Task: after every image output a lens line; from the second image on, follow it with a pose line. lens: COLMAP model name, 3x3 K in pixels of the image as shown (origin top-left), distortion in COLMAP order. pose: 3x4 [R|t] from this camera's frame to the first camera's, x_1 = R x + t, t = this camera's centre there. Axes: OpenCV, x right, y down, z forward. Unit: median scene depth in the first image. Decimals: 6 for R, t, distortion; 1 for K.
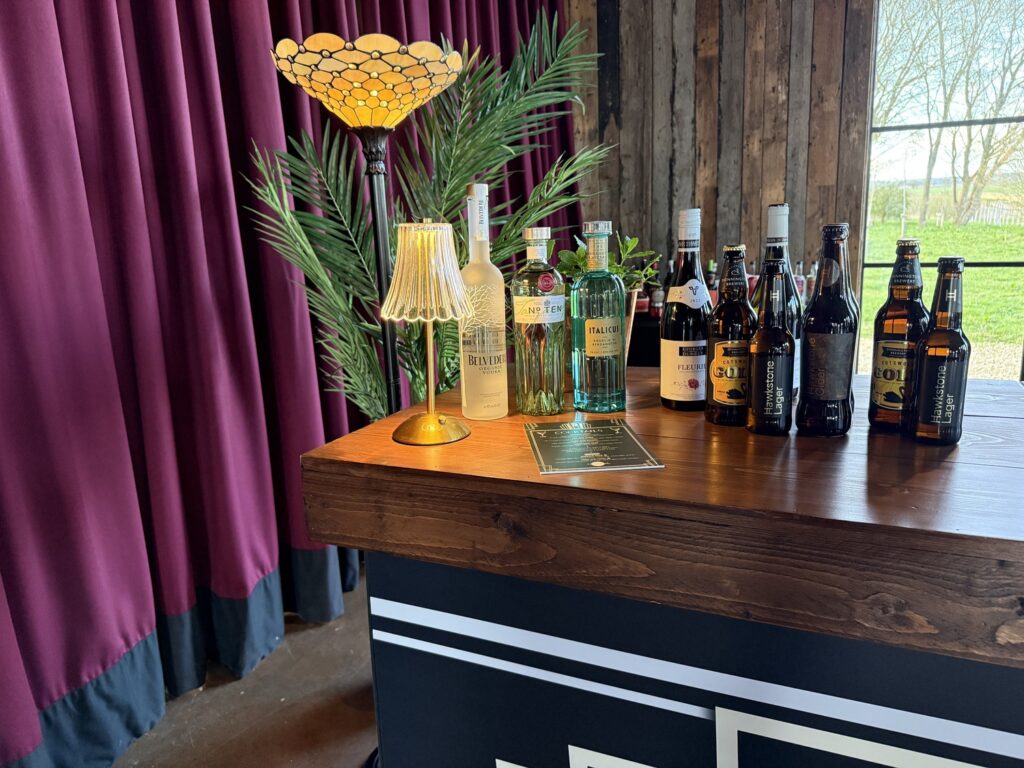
lens RADIAL K [[722.1, 0, 512.0], [0, 722.1, 384.0], [0, 0, 1]] dist [-0.023177, -0.004152]
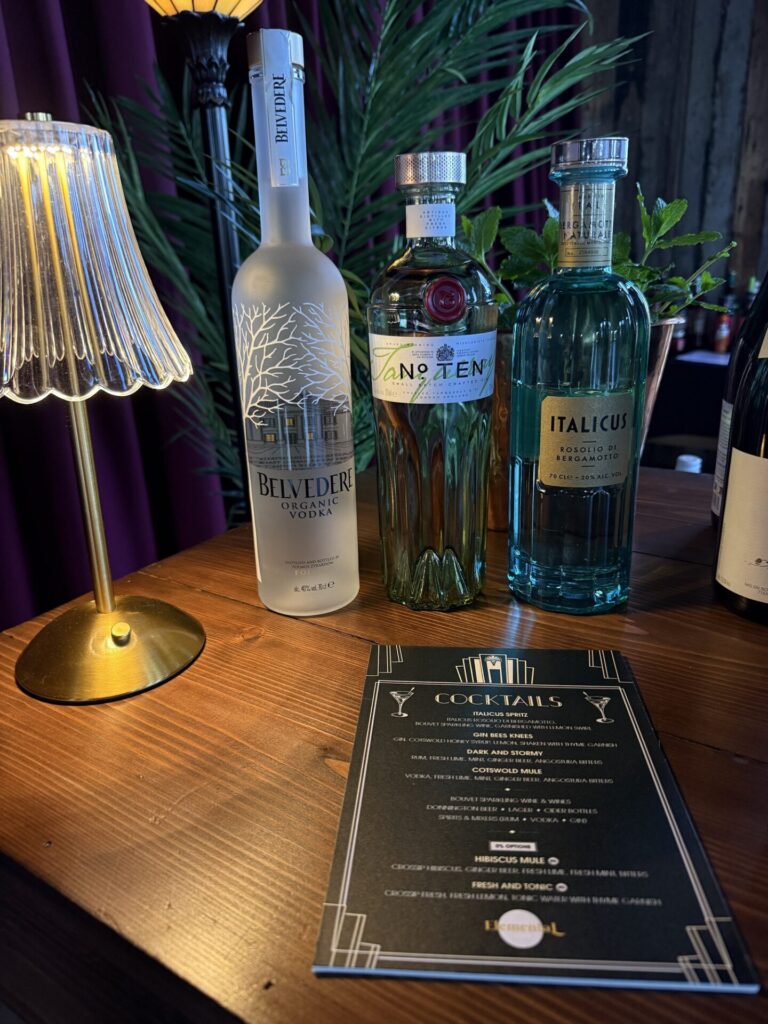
lens RADIAL K [[722.1, 0, 384.0], [0, 722.1, 512.0], [0, 0, 1]] dist [-0.023177, -0.004152]
pose [[0.986340, 0.057530, -0.154347, 0.072101], [-0.035041, 0.988862, 0.144654, -0.072202], [0.160950, -0.137269, 0.977370, 0.527437]]
